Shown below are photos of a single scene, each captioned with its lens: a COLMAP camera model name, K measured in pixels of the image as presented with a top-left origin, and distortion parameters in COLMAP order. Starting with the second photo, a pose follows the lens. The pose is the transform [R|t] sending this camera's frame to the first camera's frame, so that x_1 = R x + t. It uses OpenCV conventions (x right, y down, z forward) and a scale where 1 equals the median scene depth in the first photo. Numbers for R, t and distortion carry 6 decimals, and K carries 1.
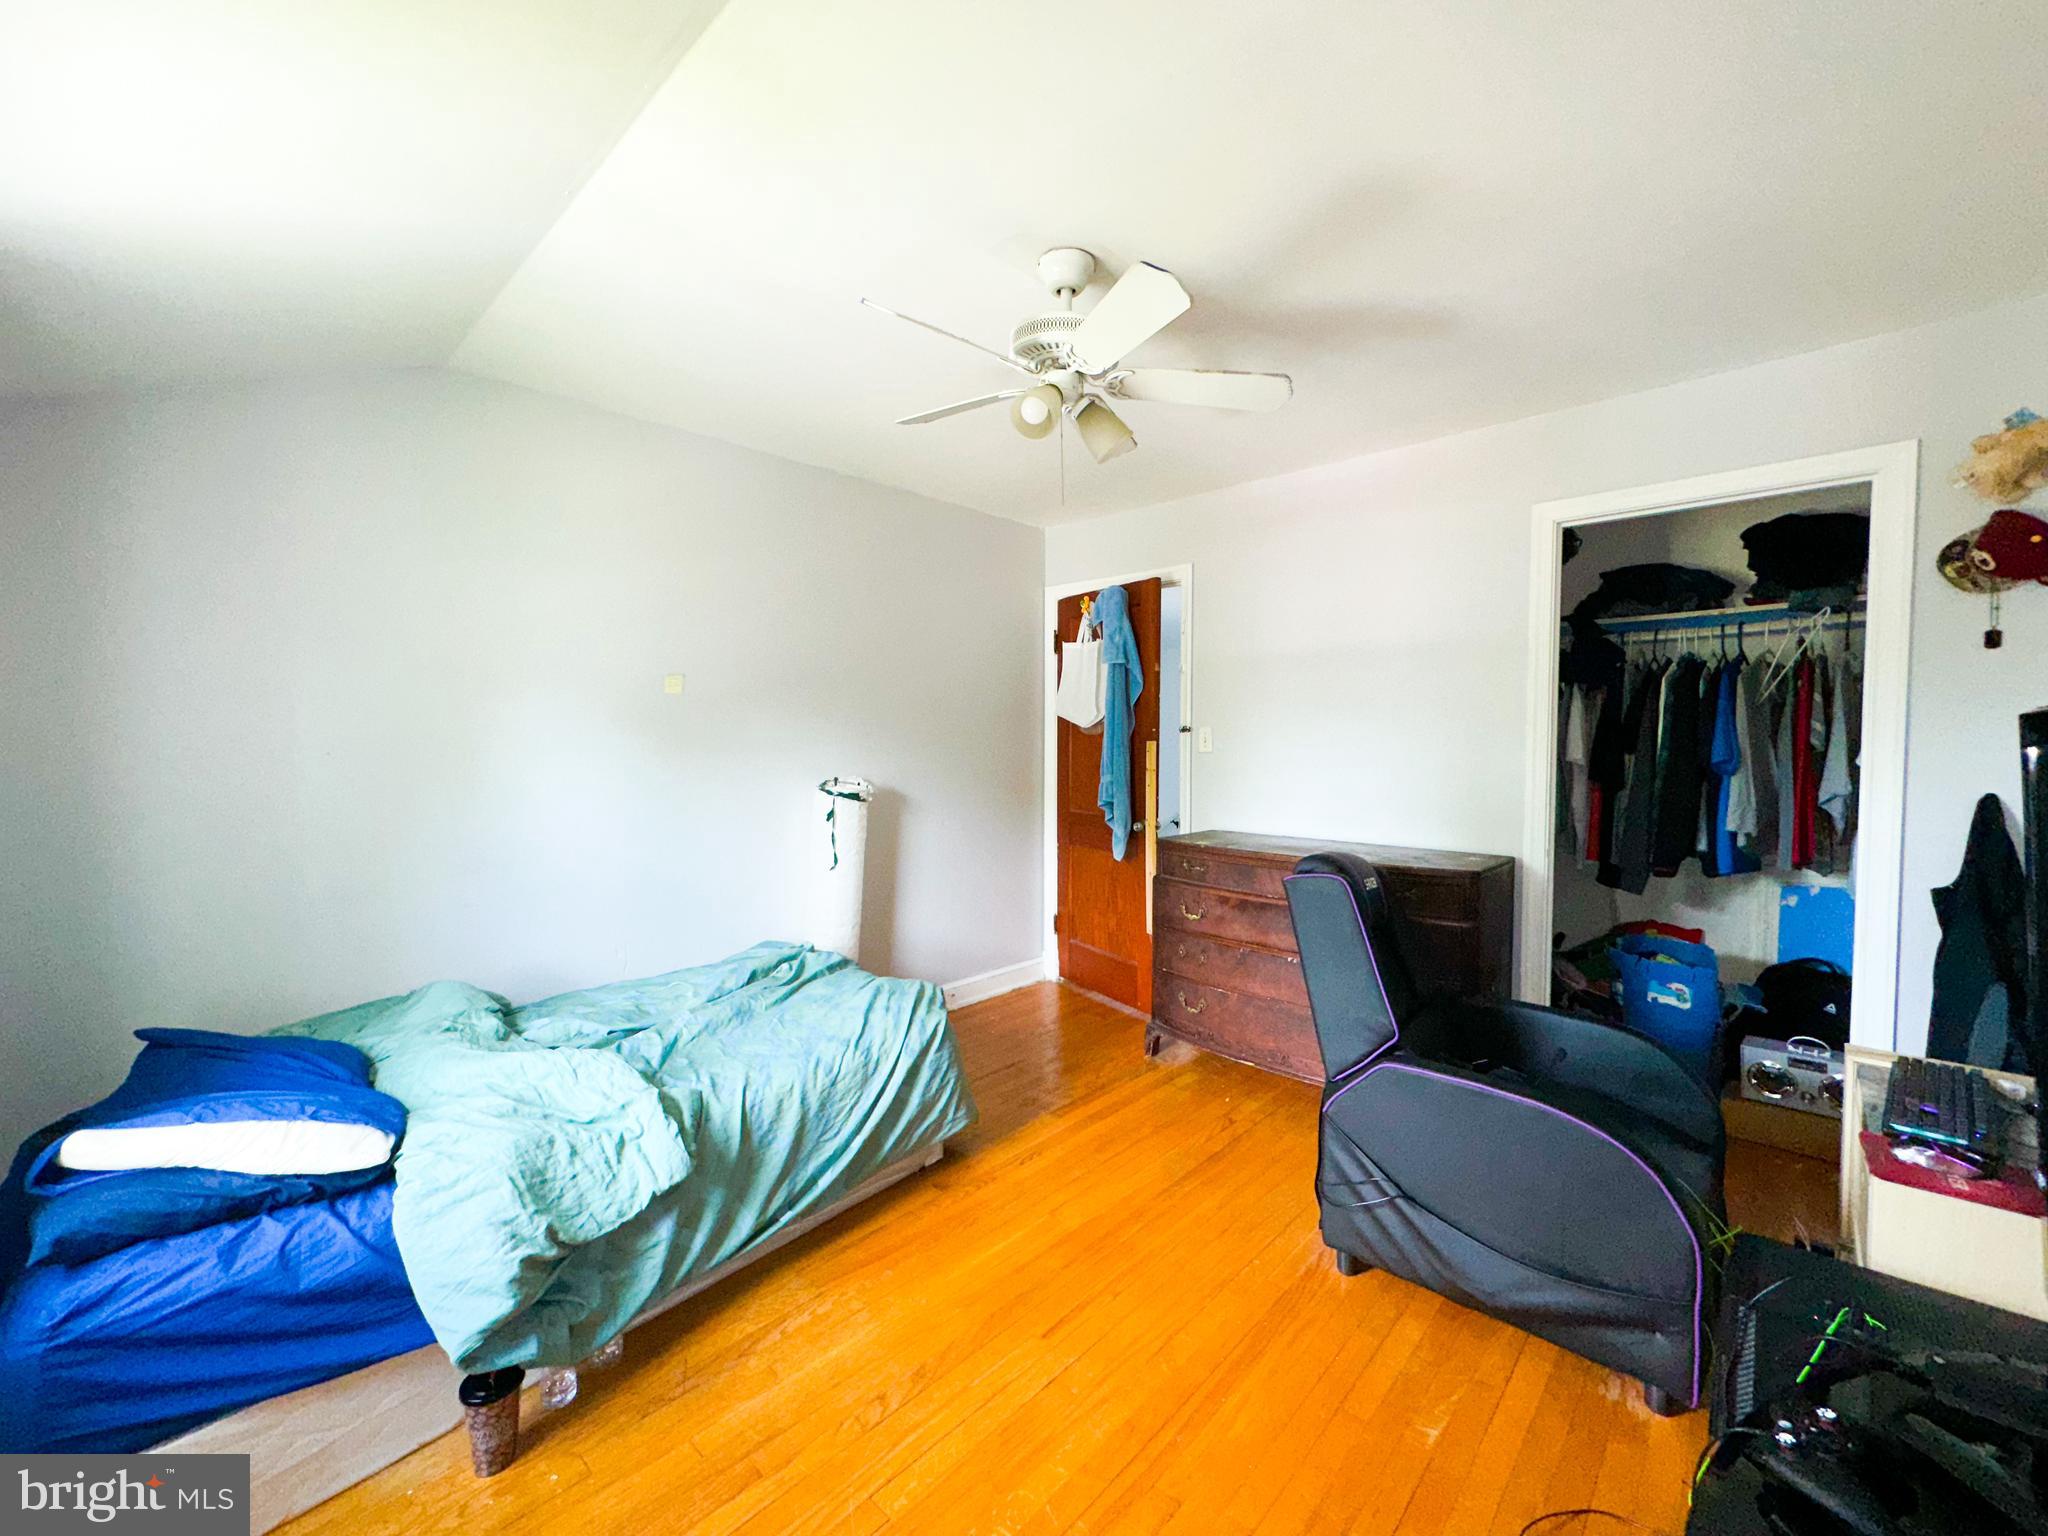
lens RADIAL K [[819.7, 0, 1021.9], [0, 819.7, 762.9], [0, 0, 1]] dist [-0.001803, 0.001528]
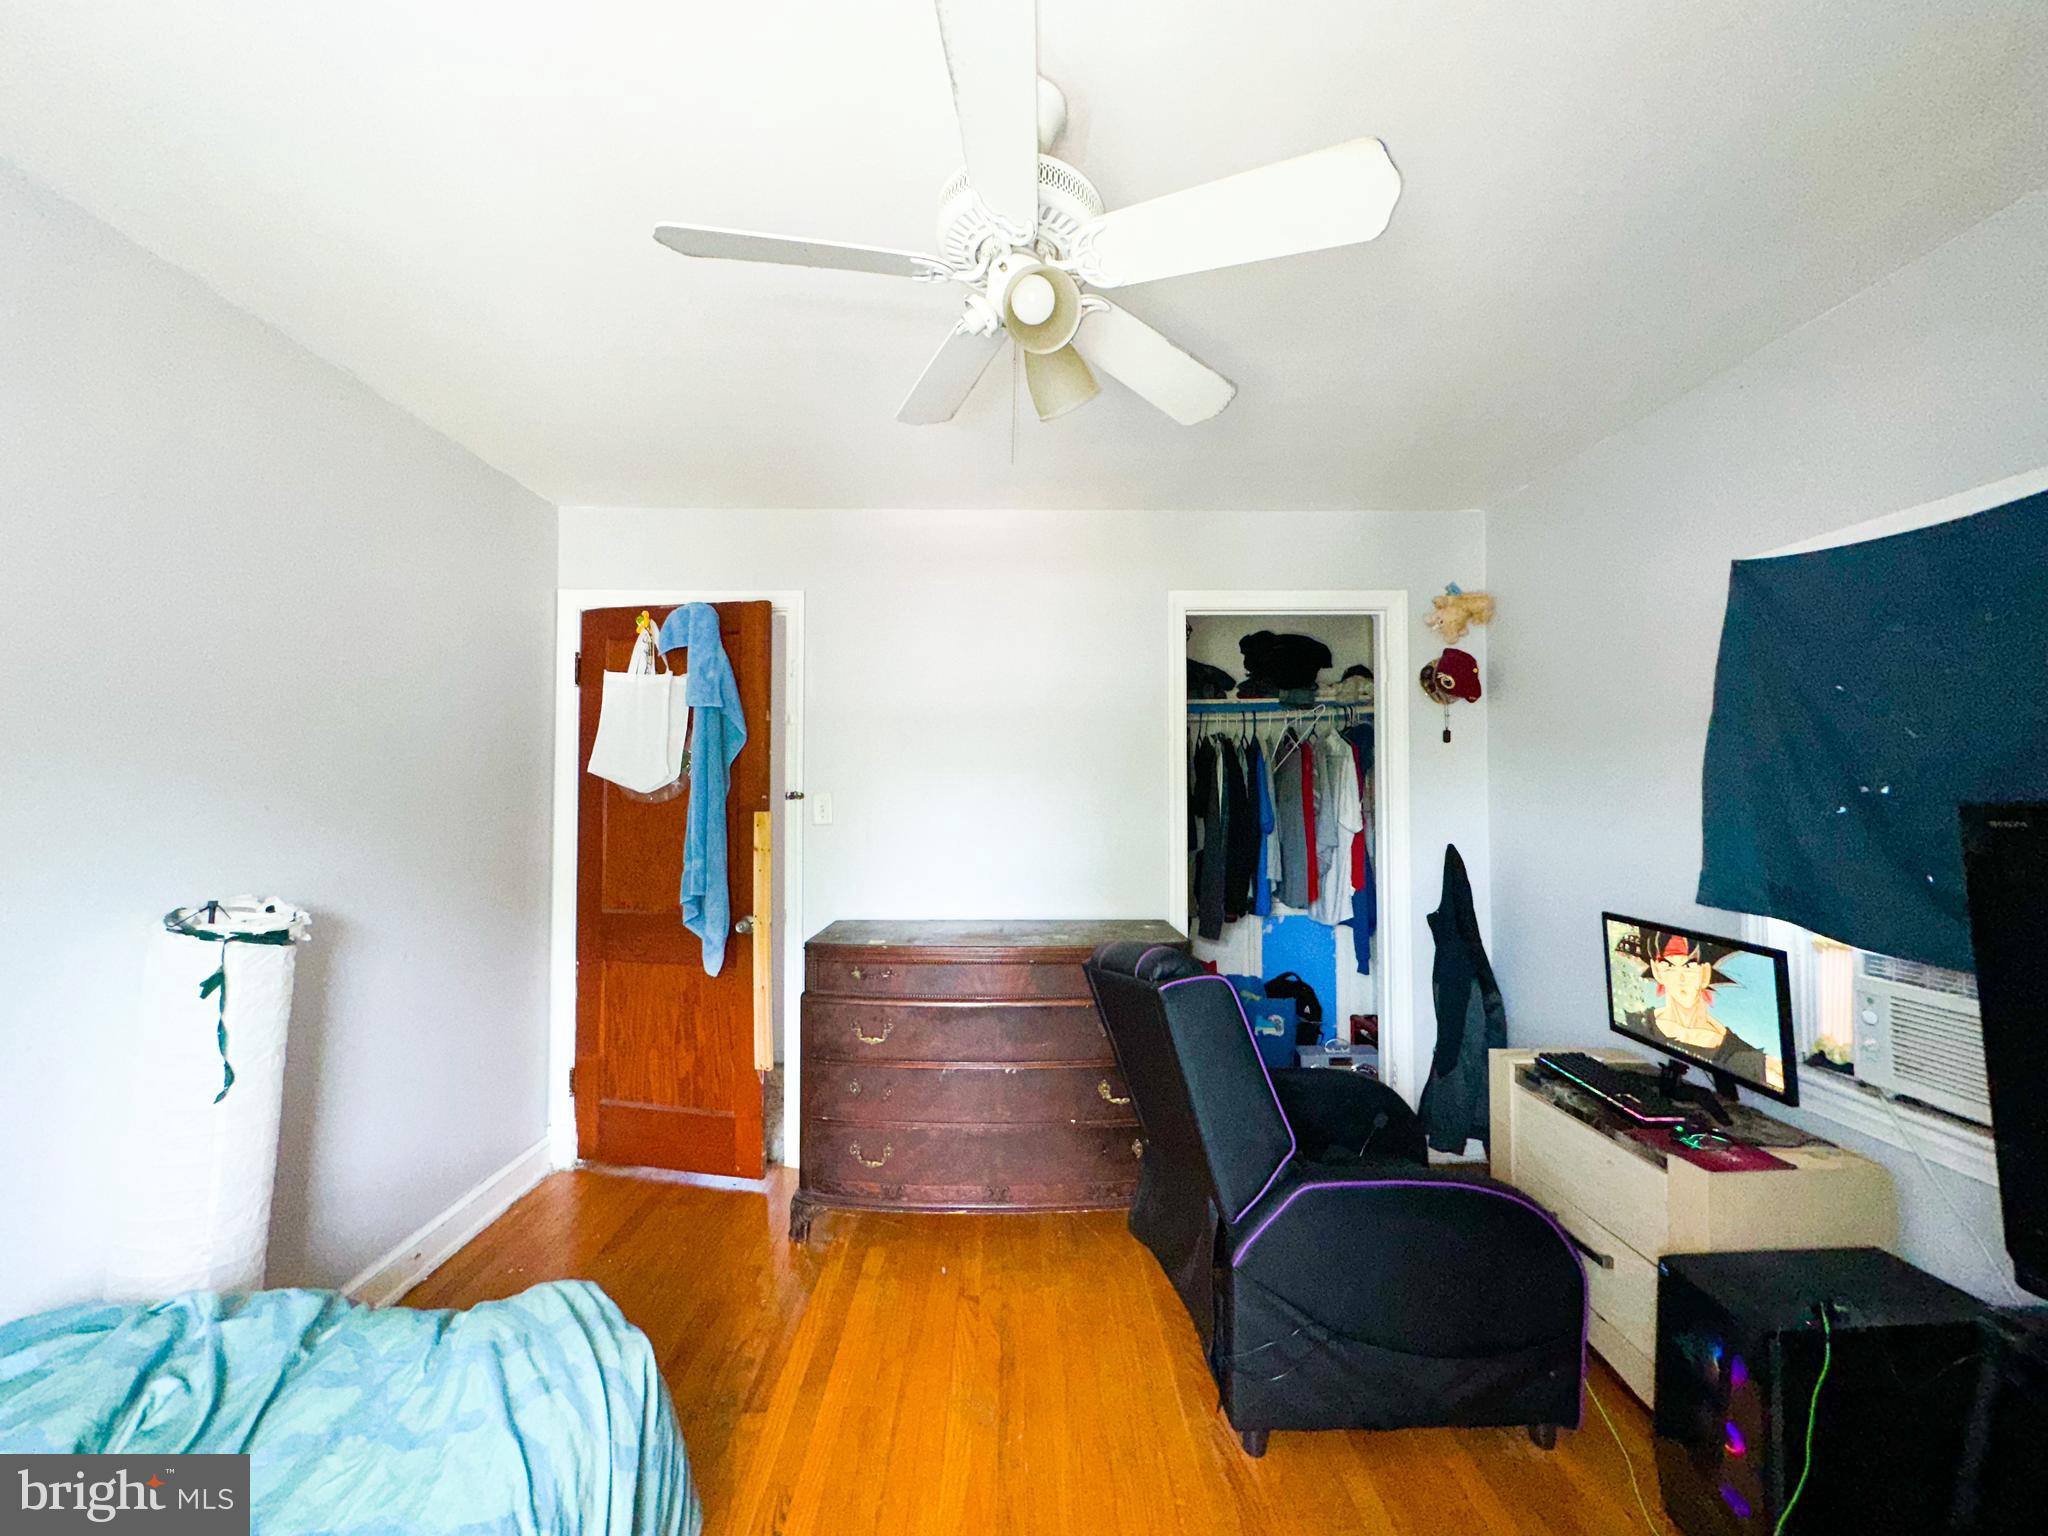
lens RADIAL K [[819.7, 0, 1026.5], [0, 819.7, 765.0], [0, 0, 1]] dist [-0.001803, 0.001528]
pose [[0.715081, 0.022297, 0.698685, -0.229601], [0.023773, 0.998137, -0.056184, -0.024470], [-0.698637, 0.056786, 0.713219, 0.323810]]
